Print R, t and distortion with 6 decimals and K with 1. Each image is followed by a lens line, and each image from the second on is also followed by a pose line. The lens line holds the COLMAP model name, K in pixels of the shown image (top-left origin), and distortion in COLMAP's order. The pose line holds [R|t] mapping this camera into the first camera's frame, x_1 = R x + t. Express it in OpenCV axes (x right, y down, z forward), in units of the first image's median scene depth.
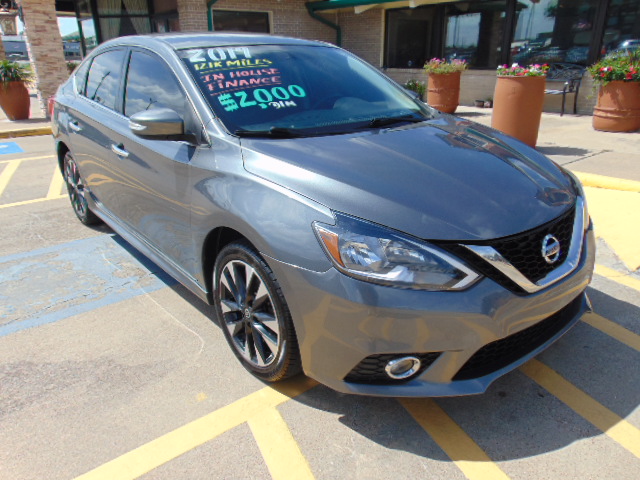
lens RADIAL K [[477.8, 0, 315.4], [0, 477.8, 236.9], [0, 0, 1]] dist [-0.004834, 0.035355]
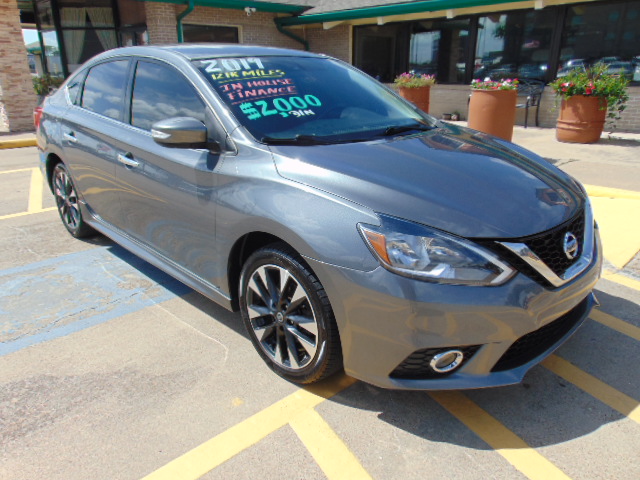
lens RADIAL K [[477.8, 0, 316.1], [0, 477.8, 236.2], [0, 0, 1]] dist [-0.004834, 0.035355]
pose [[0.996633, -0.020029, 0.079504, -0.131001], [0.022379, 0.999335, -0.028775, 0.018016], [-0.078875, 0.030458, 0.996419, -0.018372]]
